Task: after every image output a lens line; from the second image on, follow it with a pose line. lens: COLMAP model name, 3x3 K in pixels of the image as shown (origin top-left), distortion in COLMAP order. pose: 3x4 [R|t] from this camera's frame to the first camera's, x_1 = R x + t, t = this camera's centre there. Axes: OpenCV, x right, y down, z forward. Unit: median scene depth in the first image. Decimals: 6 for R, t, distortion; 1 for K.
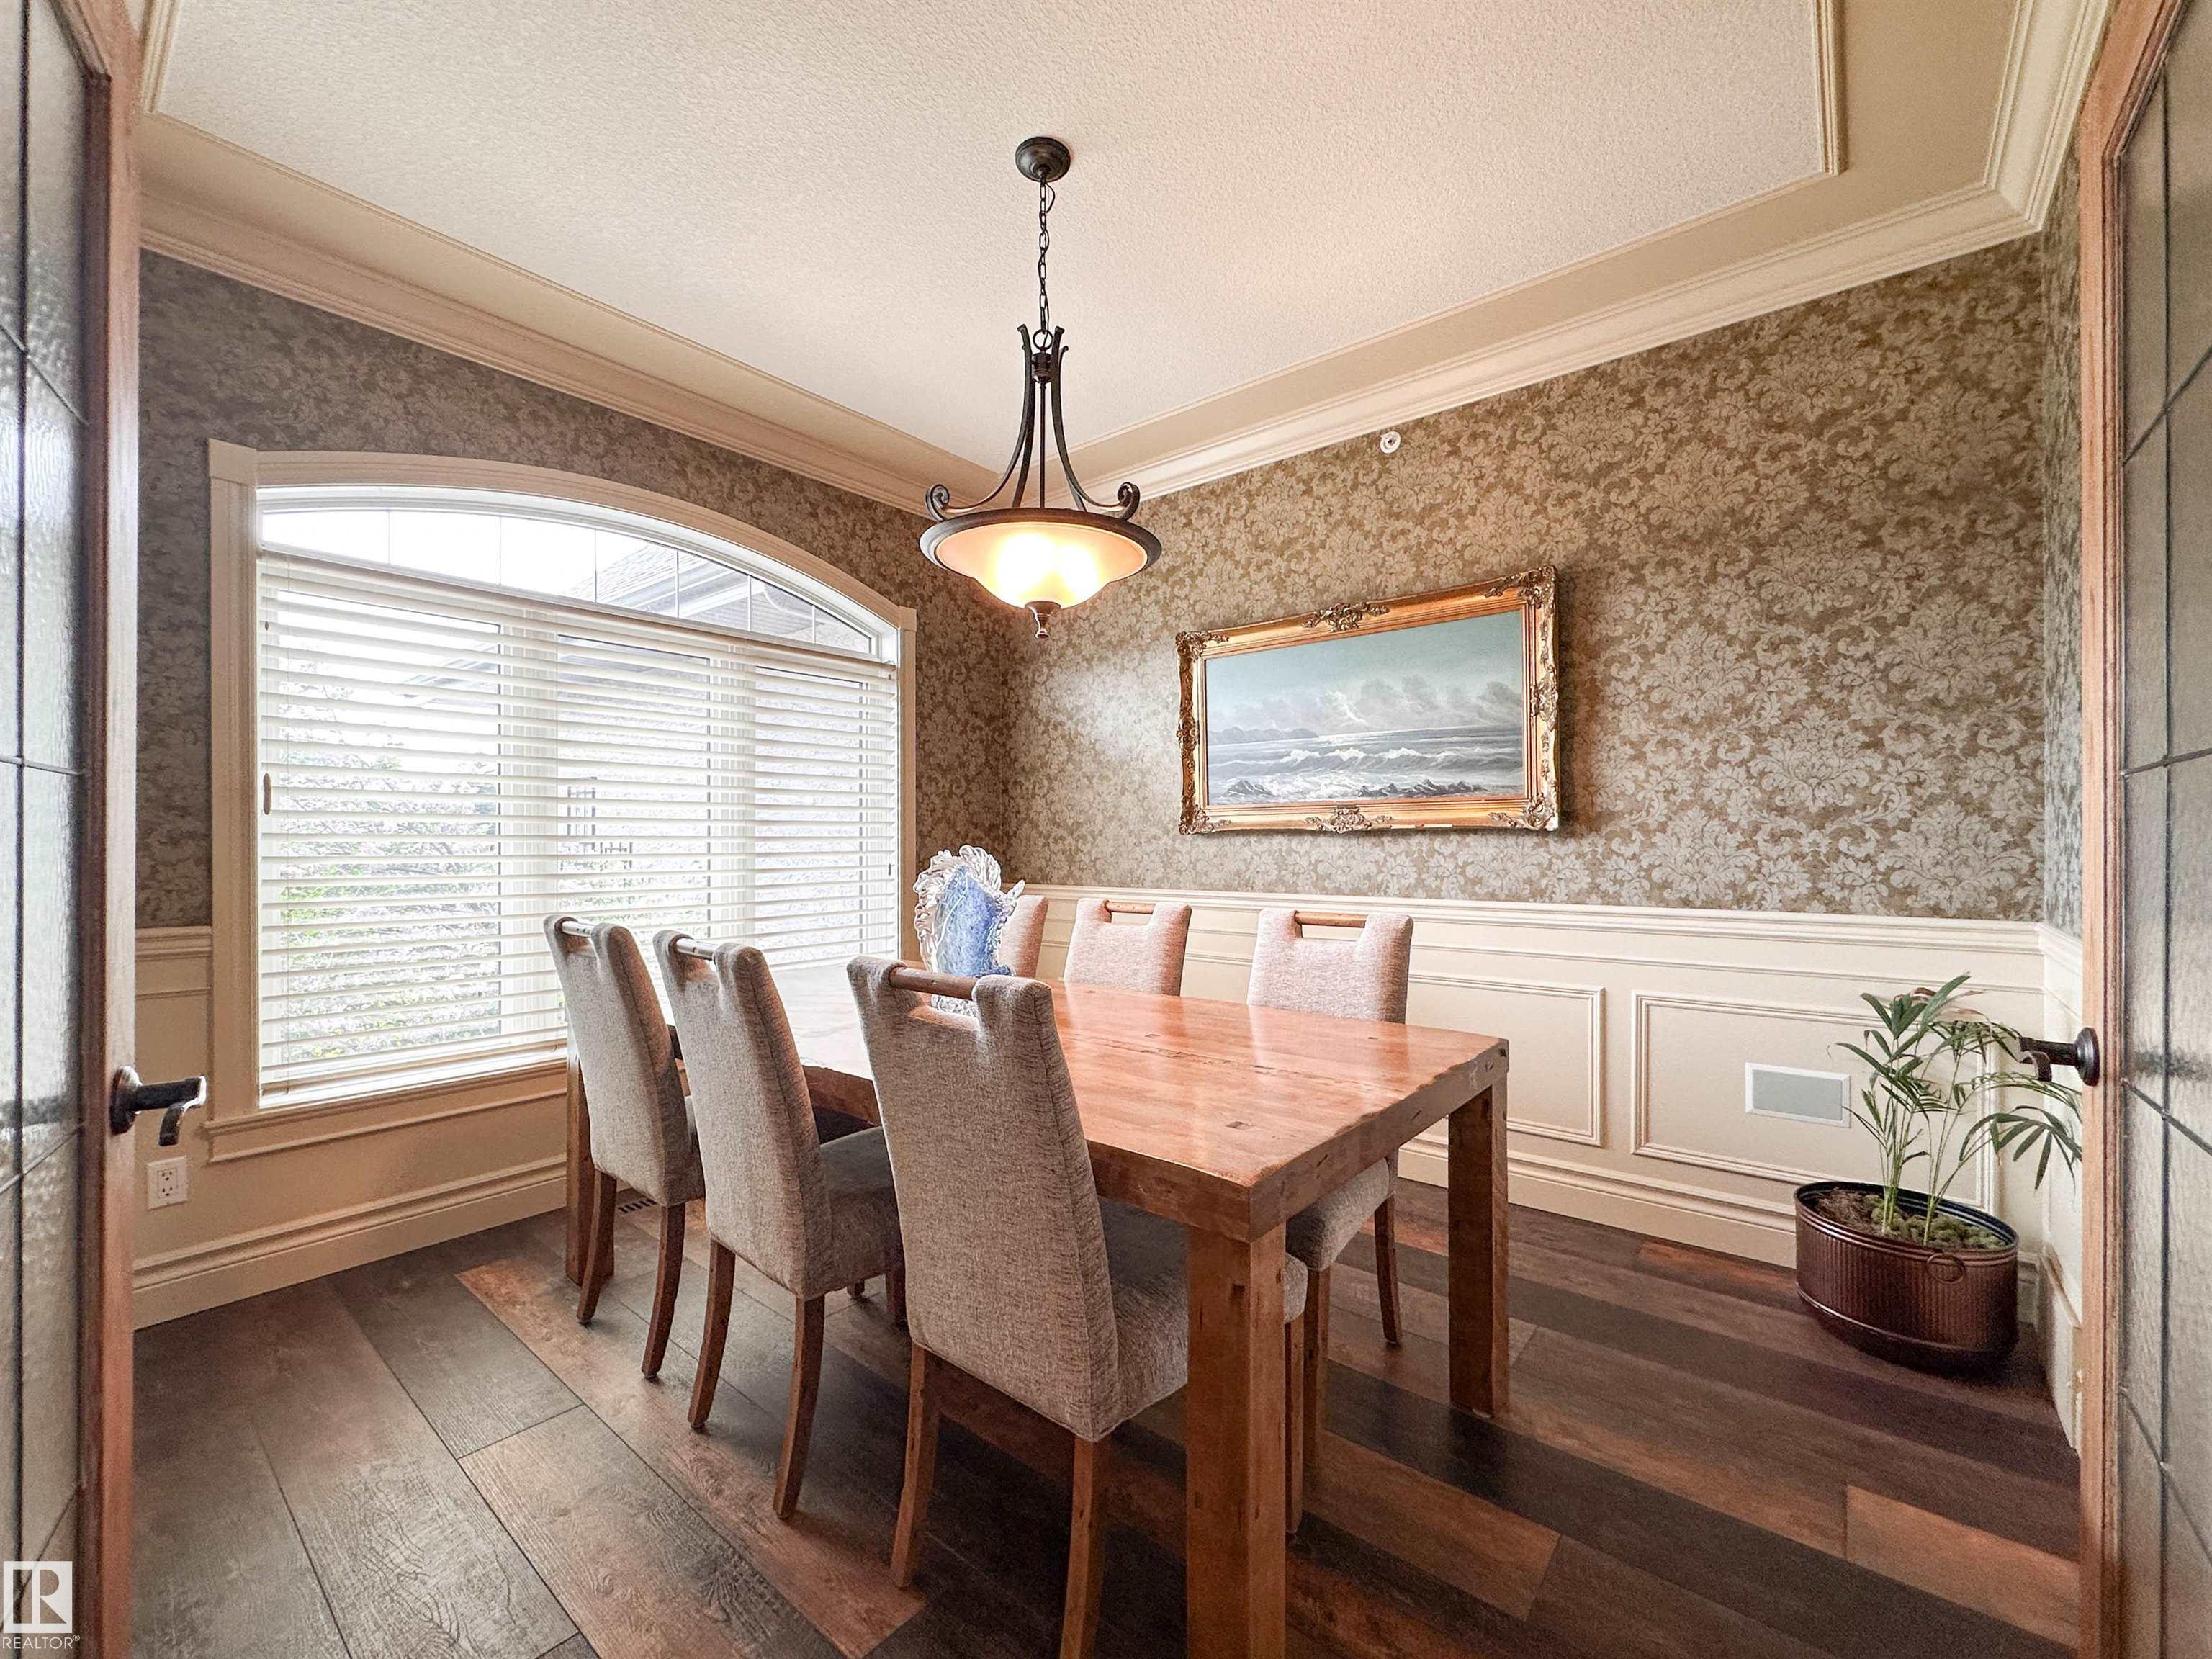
lens RADIAL K [[908.5, 0, 1111.4], [0, 908.5, 832.7], [0, 0, 1]] dist [-0.007175, 0.001010]
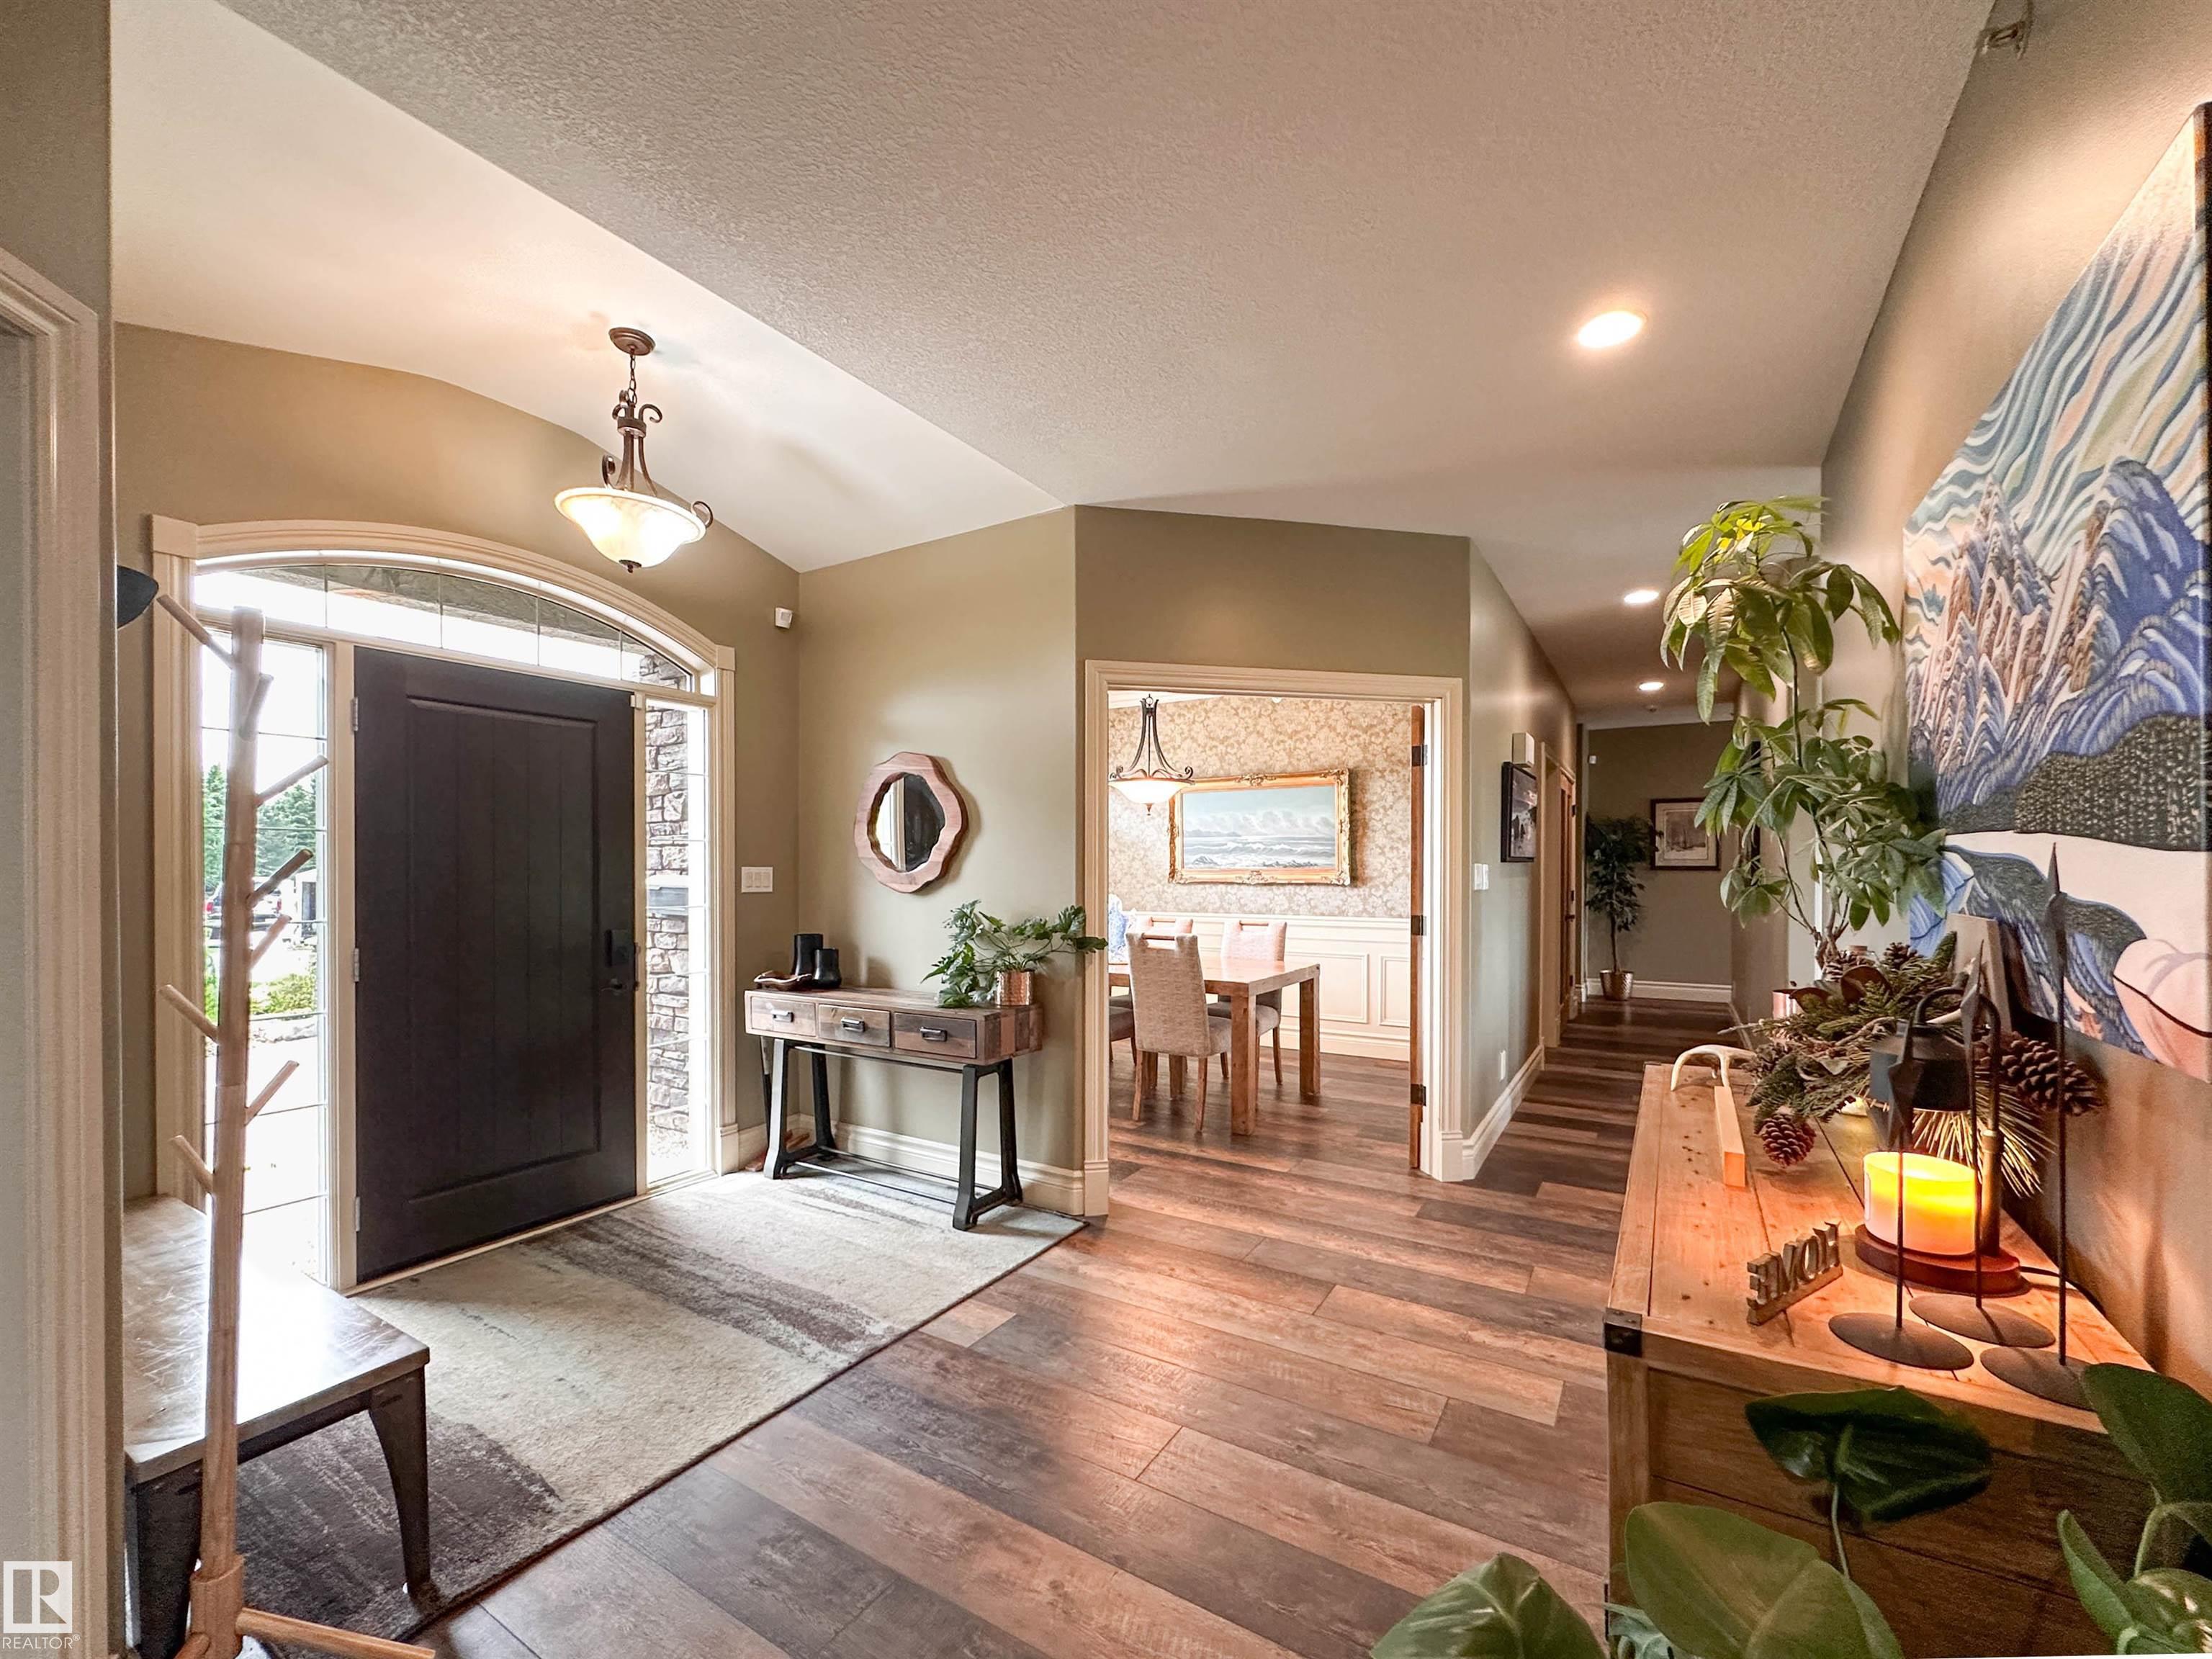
lens RADIAL K [[908.5, 0, 1079.8], [0, 908.5, 873.5], [0, 0, 1]] dist [-0.007175, 0.001010]
pose [[0.994580, -0.000552, 0.103973, -0.400078], [-0.001194, 0.999859, 0.016721, -0.066006], [-0.103967, -0.016755, 0.994440, -1.148058]]
